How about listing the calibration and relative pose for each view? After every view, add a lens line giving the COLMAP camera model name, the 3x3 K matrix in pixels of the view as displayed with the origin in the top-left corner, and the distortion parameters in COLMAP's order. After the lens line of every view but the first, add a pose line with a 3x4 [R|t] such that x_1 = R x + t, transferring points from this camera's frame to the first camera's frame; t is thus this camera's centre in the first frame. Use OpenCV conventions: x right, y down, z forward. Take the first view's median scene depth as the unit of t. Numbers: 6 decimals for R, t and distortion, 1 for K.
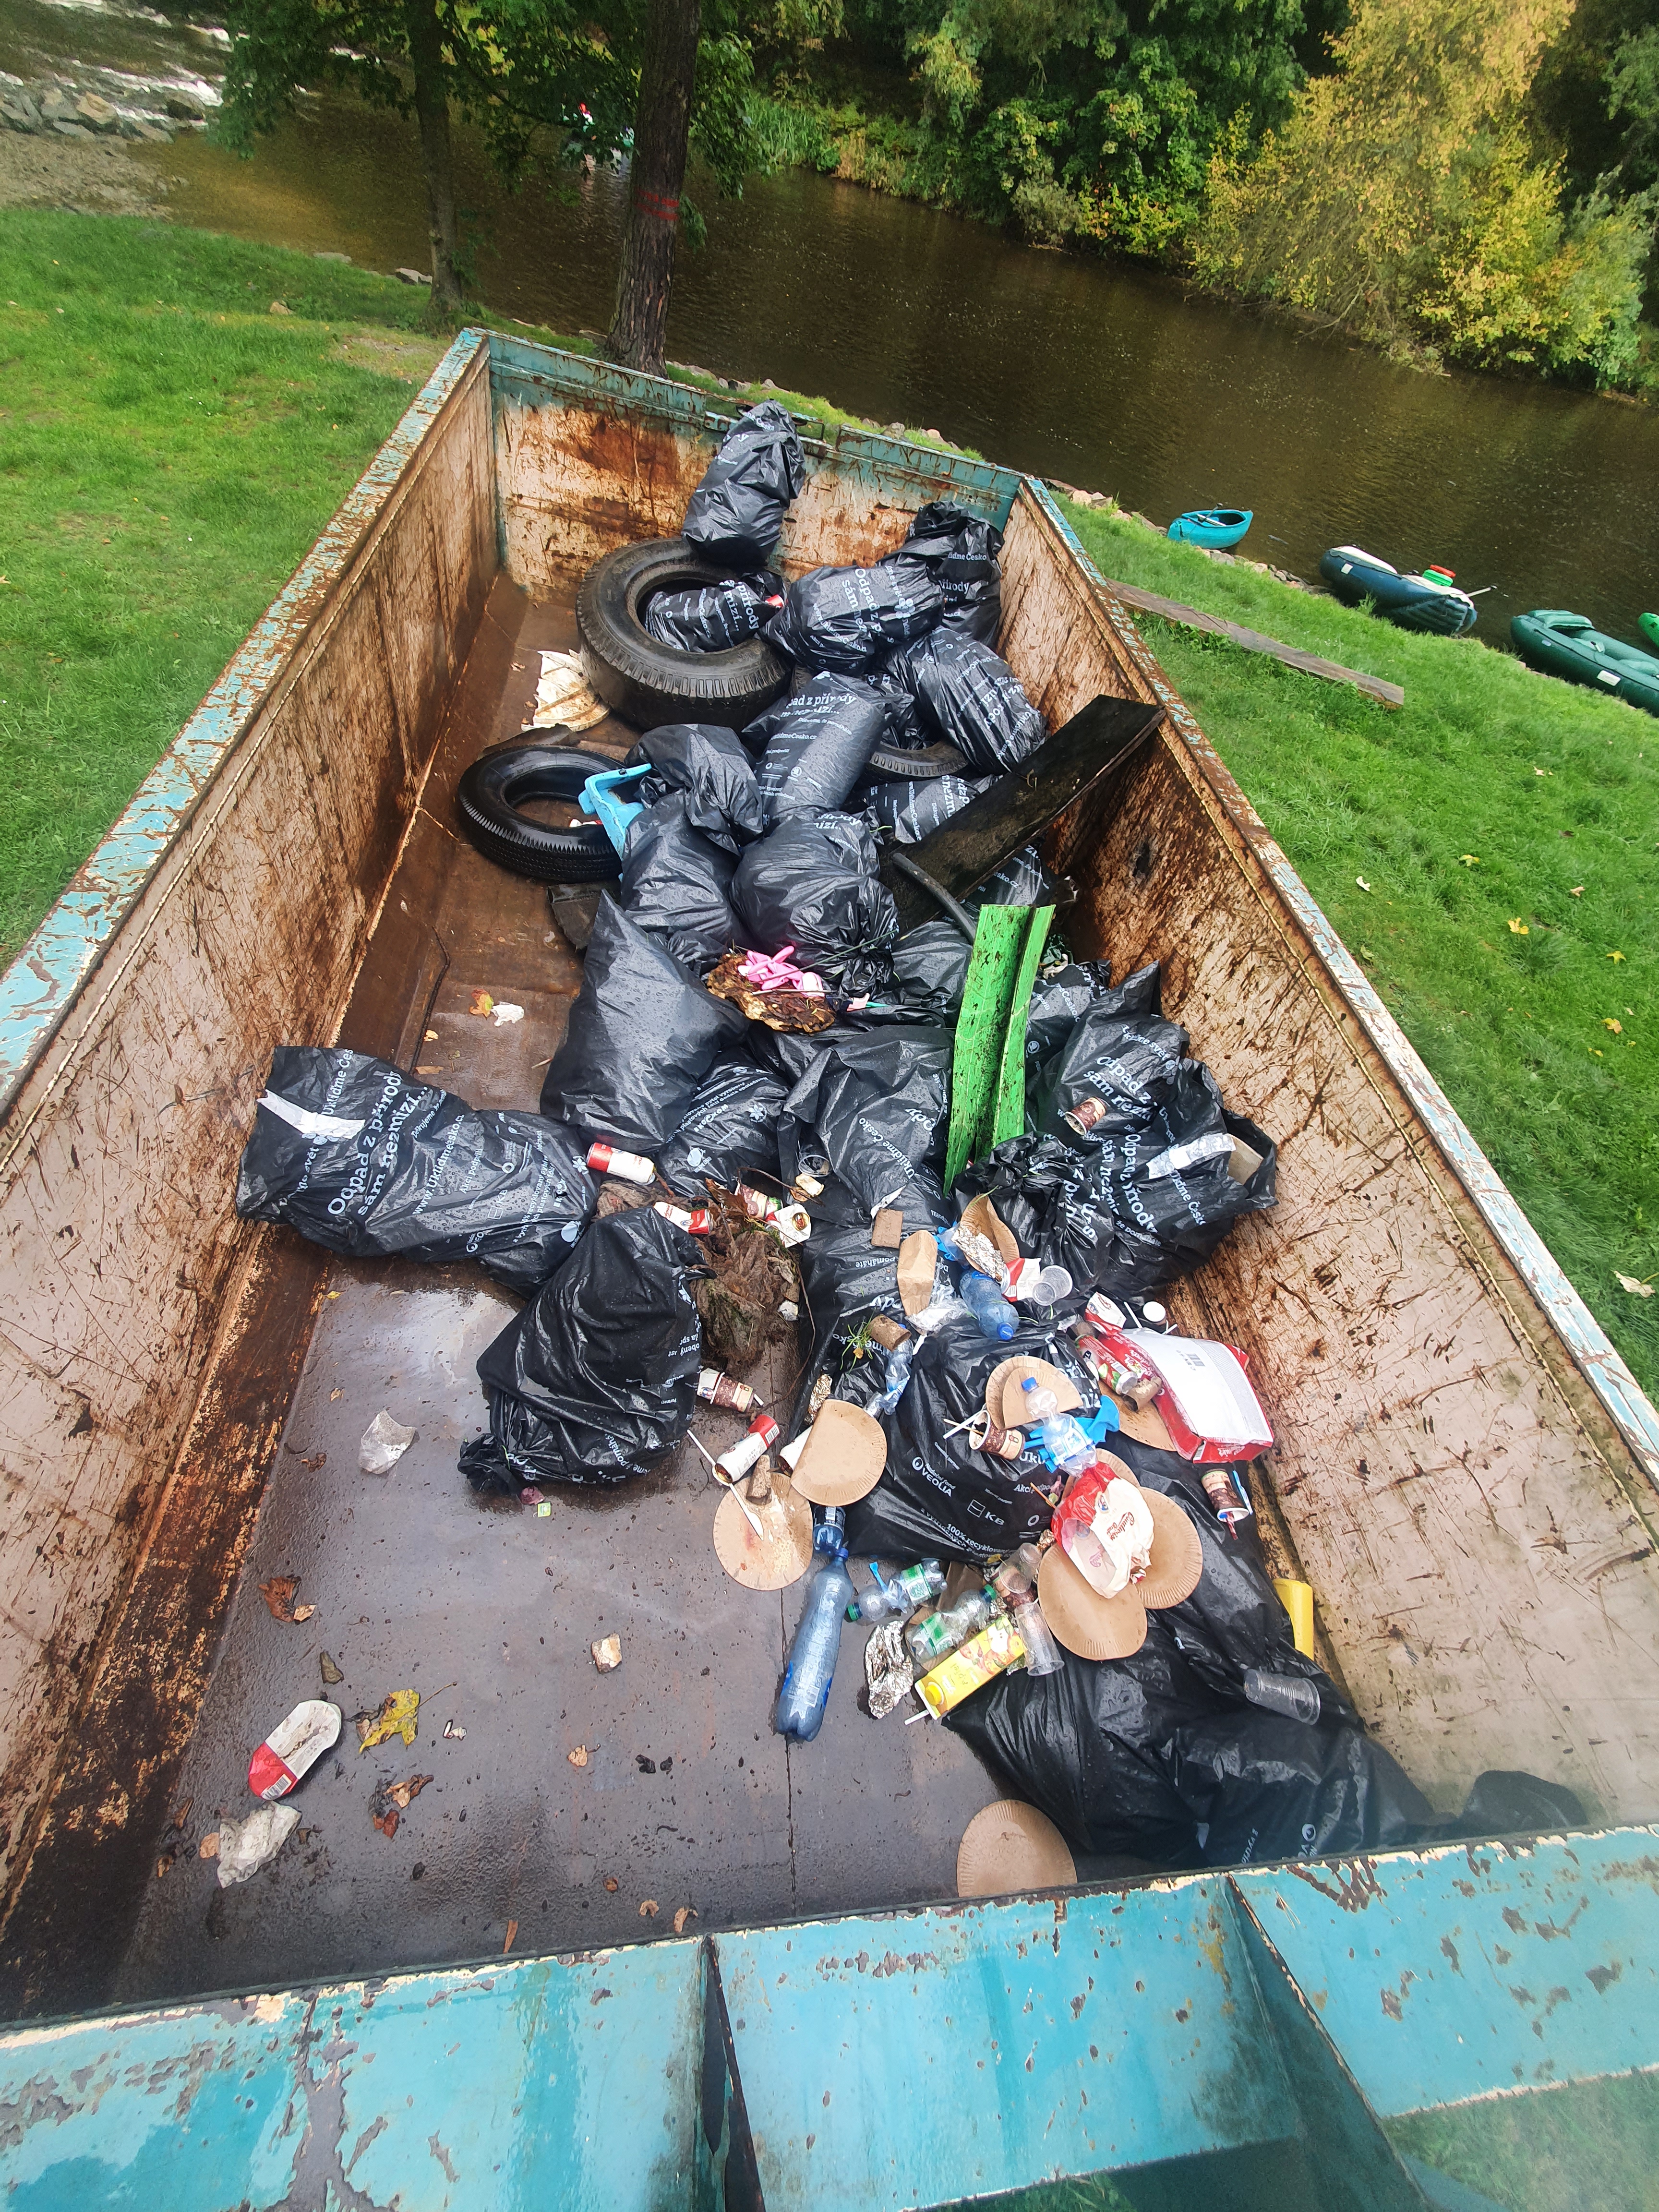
lens RADIAL K [[877.6, 0, 819.7], [0, 877.6, 1112.0], [0, 0, 1]] dist [0.009442, -0.001261]
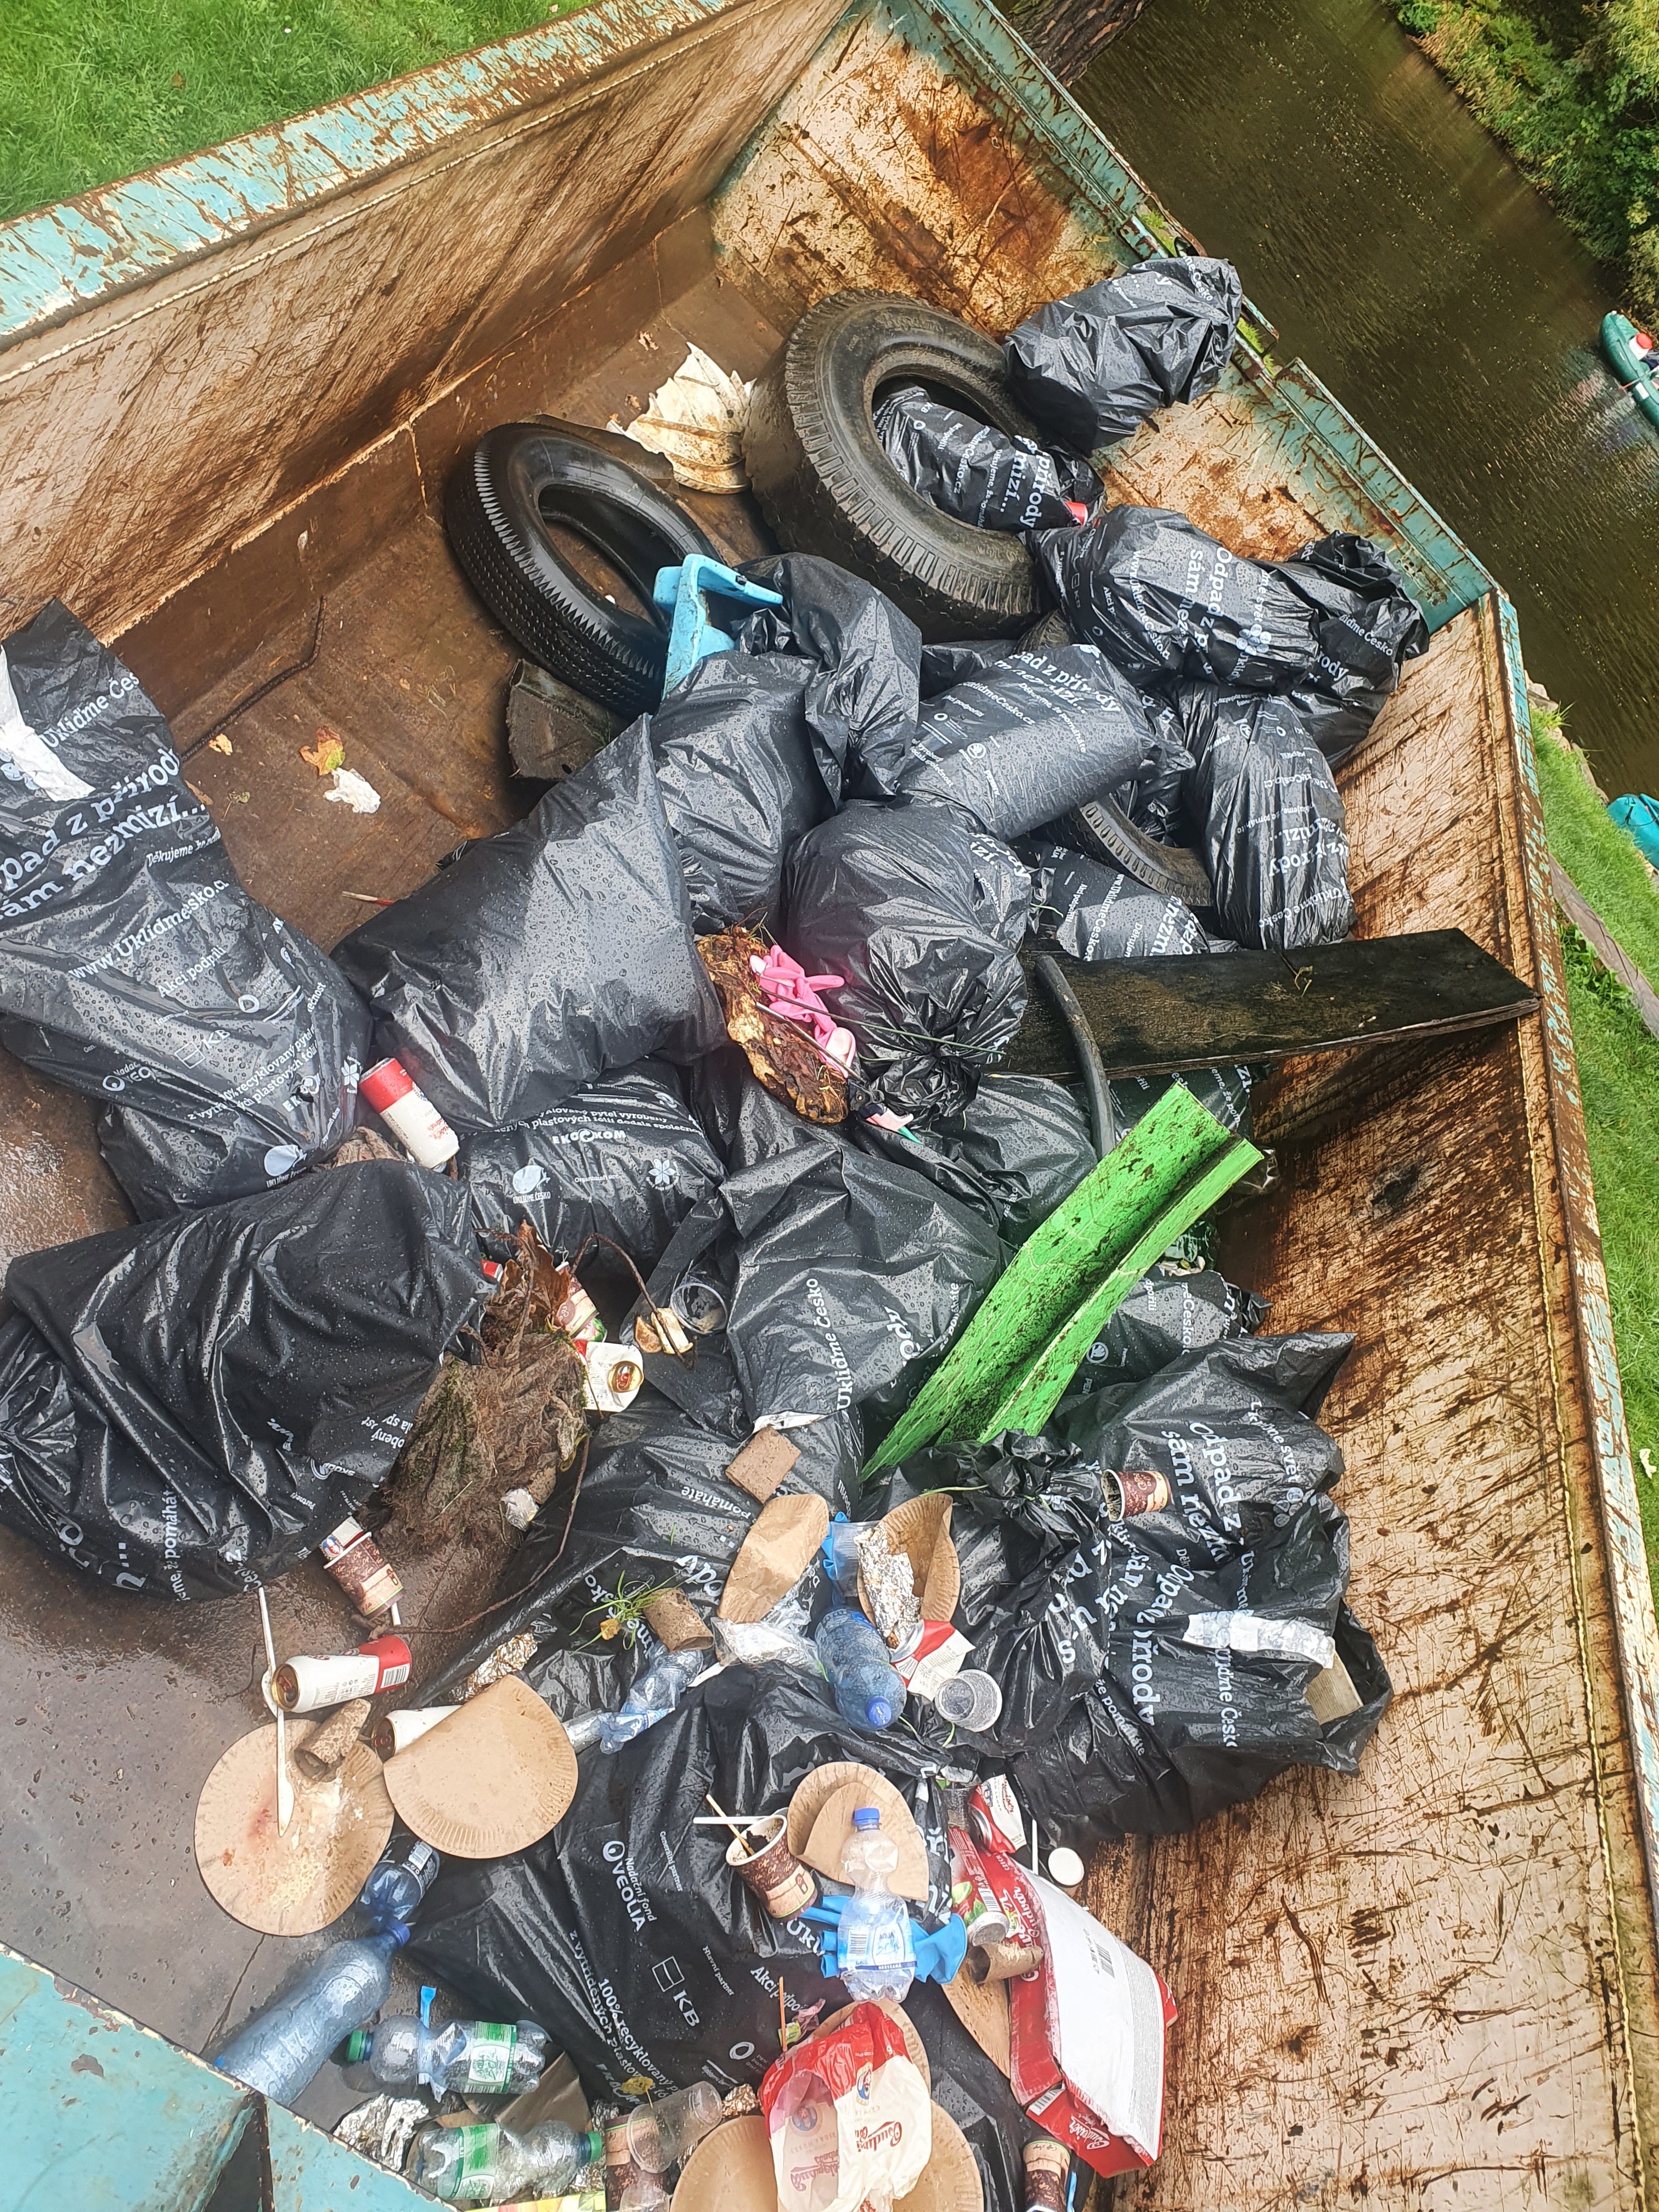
lens RADIAL K [[1730.9, 0, 846.2], [0, 1730.9, 1097.0], [0, 0, 1]] dist [0.011992, 0.016565]
pose [[0.834289, 0.546337, 0.074011, -0.083214], [-0.522100, 0.826037, -0.212307, 0.135897], [-0.177127, 0.138484, 0.974396, -0.112184]]
